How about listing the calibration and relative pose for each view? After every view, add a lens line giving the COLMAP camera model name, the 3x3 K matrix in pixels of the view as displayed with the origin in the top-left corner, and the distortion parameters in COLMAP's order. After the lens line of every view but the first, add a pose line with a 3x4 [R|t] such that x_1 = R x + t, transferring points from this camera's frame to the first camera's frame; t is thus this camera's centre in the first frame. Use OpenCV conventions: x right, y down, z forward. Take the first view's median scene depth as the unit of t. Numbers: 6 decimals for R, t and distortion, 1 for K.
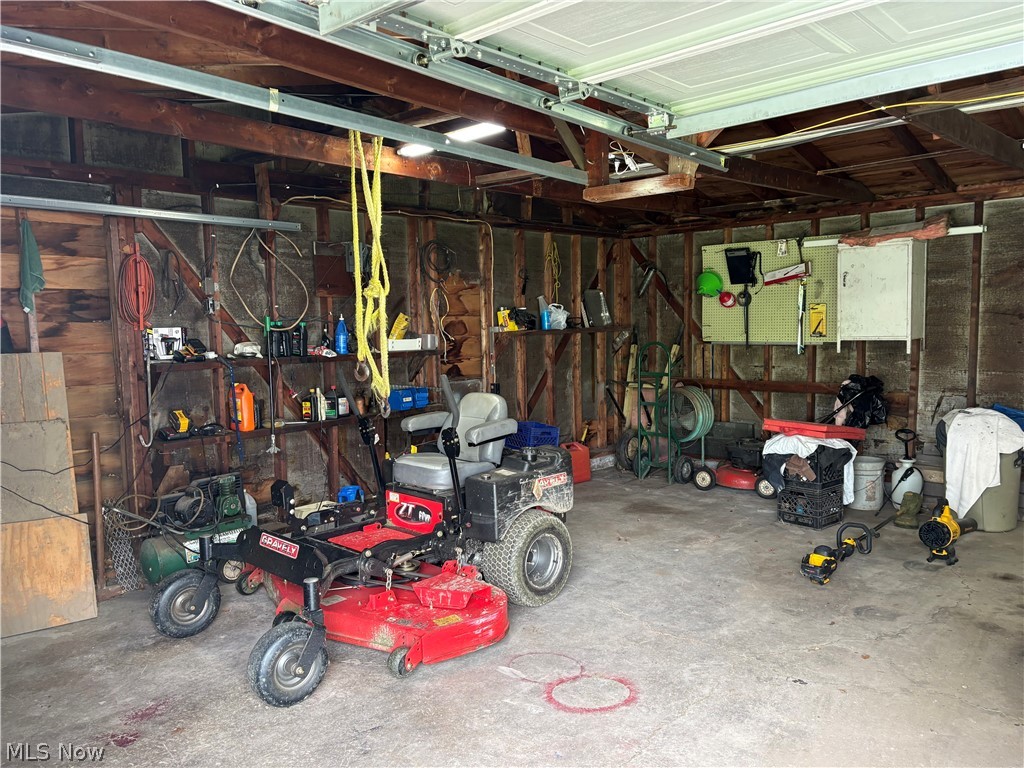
lens RADIAL K [[767.3, 0, 512.0], [0, 767.3, 384.0], [0, 0, 1]] dist [0.001050, -0.000259]
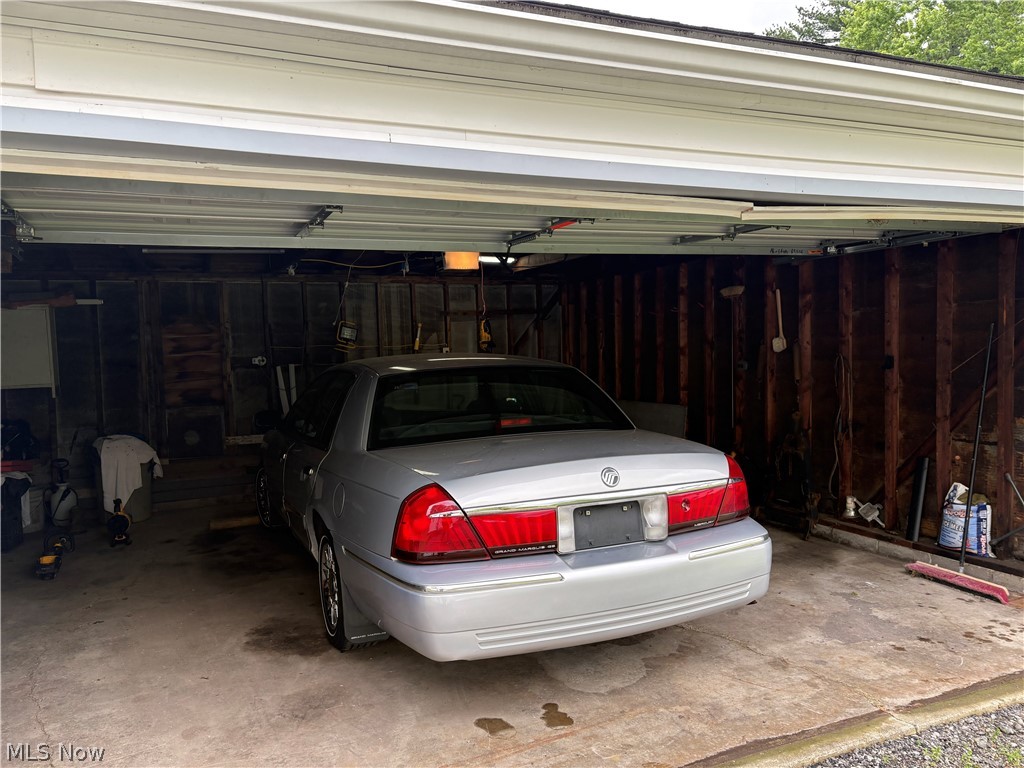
lens RADIAL K [[767.3, 0, 512.0], [0, 767.3, 384.0], [0, 0, 1]] dist [0.001050, -0.000259]
pose [[0.392734, -0.033924, 0.919026, -0.326627], [0.098740, 0.995098, -0.005463, 0.017309], [-0.914336, 0.092891, 0.394158, -0.160165]]
